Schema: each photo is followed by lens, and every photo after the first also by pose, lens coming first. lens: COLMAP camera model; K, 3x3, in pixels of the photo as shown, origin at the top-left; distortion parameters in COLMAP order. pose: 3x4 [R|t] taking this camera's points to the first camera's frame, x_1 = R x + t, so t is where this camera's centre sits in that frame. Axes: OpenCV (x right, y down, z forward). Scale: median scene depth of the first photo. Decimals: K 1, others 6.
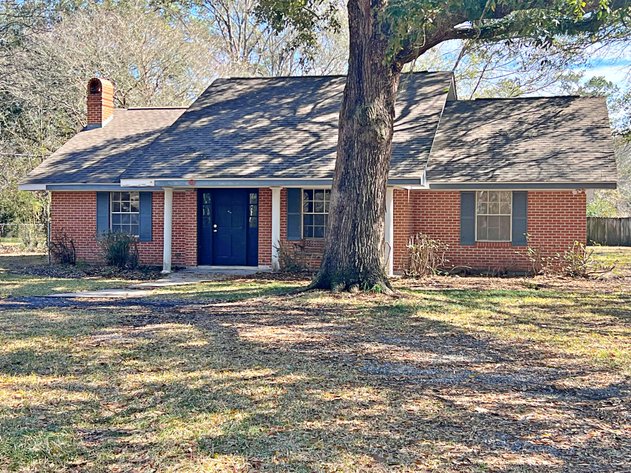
lens RADIAL K [[923.0, 0, 316.4], [0, 923.0, 235.4], [0, 0, 1]] dist [0.017420, 0.000000]
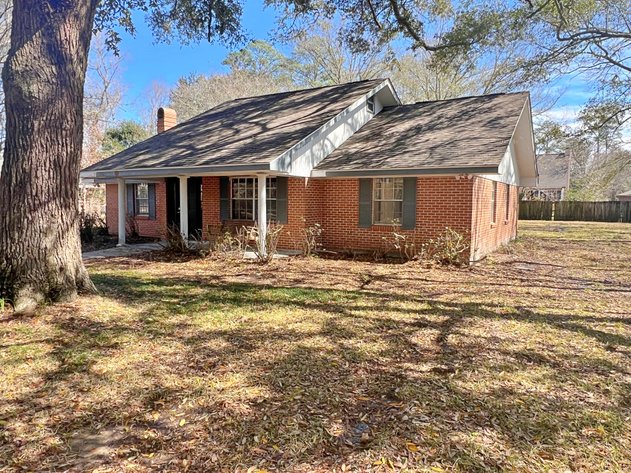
lens RADIAL K [[442.4, 0, 313.6], [0, 442.4, 237.4], [0, 0, 1]] dist [-0.003776, 0.017390]
pose [[0.955597, 0.024990, -0.293614, 0.264413], [-0.006487, 0.997940, 0.063824, -0.011635], [0.294604, -0.059085, 0.953791, 0.484696]]
